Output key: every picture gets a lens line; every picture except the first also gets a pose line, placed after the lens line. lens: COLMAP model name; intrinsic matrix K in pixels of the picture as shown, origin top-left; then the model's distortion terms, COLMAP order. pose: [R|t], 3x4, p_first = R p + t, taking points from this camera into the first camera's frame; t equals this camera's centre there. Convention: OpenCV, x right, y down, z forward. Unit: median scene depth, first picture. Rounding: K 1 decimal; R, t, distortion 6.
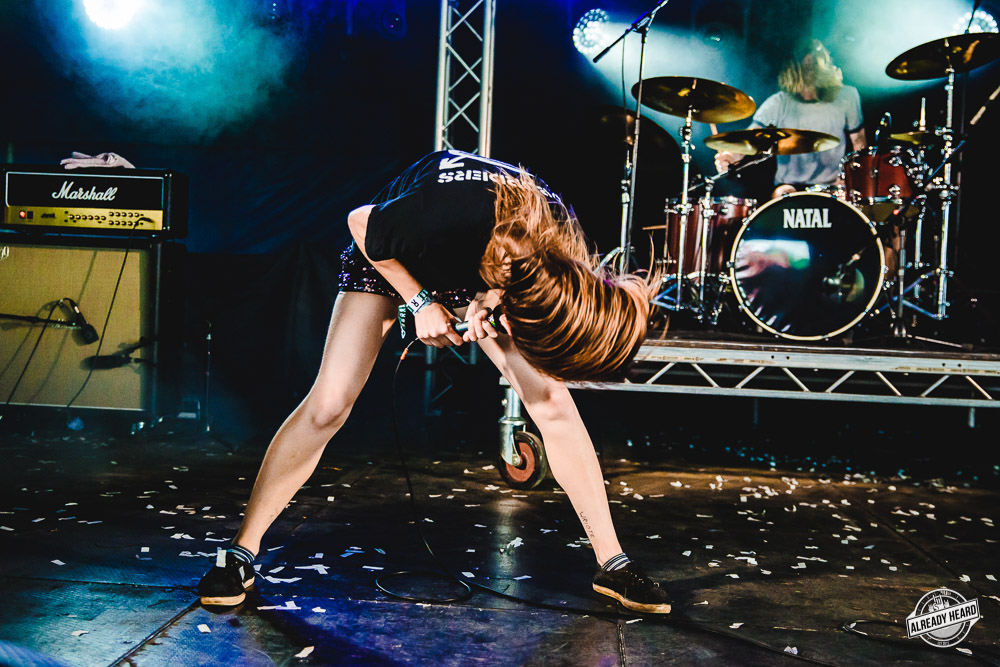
lens RADIAL K [[1190.5, 0, 480.2], [0, 1190.5, 332.0], [0, 0, 1]] dist [0.019466, 0.014770]
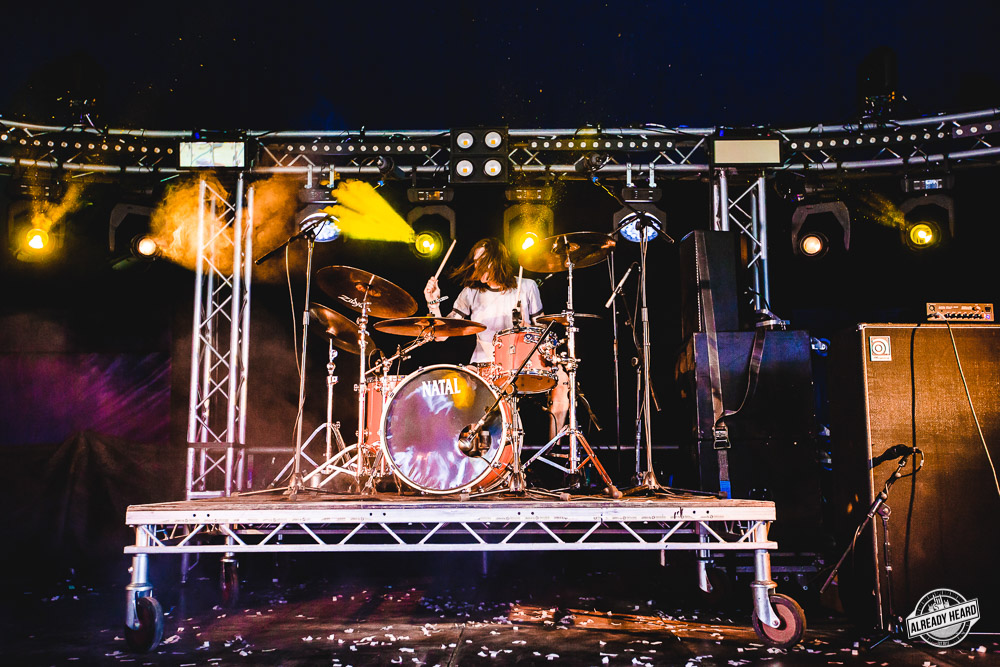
lens RADIAL K [[1001.4, 0, 508.6], [0, 1001.4, 326.2], [0, 0, 1]] dist [0.034535, 0.027560]
pose [[0.996711, -0.035760, 0.072726, 0.253918], [0.047795, 0.984086, -0.171147, 0.011976], [-0.065449, 0.174060, 0.982558, 0.027744]]
